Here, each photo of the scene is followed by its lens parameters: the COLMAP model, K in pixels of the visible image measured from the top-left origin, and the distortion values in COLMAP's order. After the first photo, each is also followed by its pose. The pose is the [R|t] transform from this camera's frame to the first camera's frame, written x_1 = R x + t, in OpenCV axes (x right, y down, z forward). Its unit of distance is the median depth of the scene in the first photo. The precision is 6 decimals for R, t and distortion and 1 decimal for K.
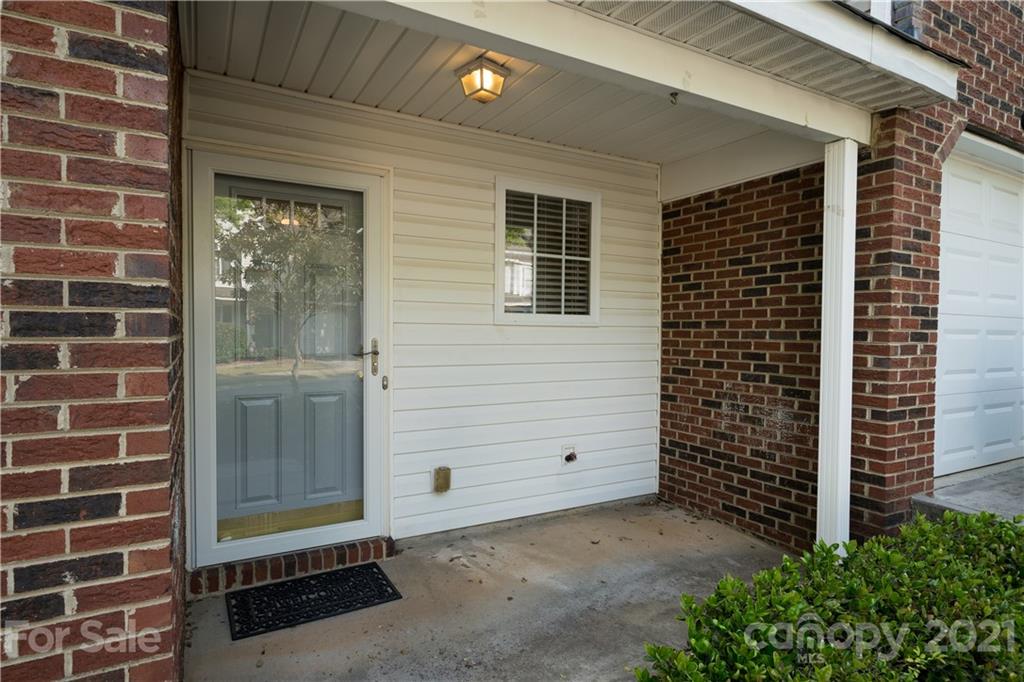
lens RADIAL K [[567.7, 0, 513.0], [0, 567.7, 344.1], [0, 0, 1]] dist [-0.002417, 0.000334]
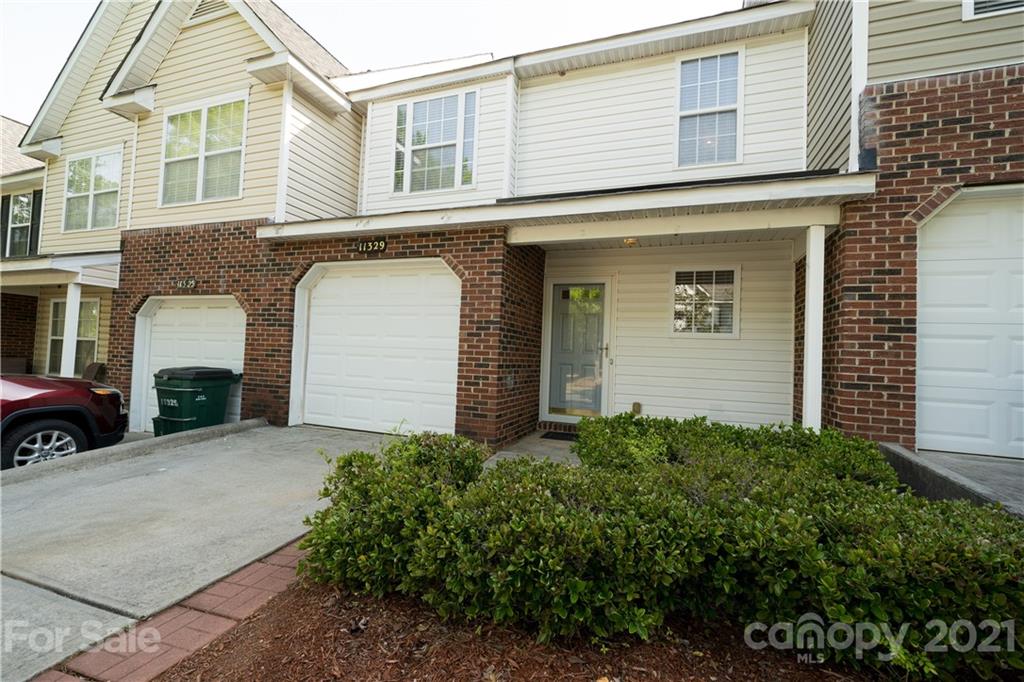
lens RADIAL K [[461.6, 0, 509.1], [0, 461.6, 341.7], [0, 0, 1]] dist [-0.001162, -0.000226]
pose [[0.647361, -0.009956, -0.762118, 0.985936], [-0.052714, 0.996935, -0.057801, 0.122239], [0.760358, 0.077592, 0.644852, -0.579503]]
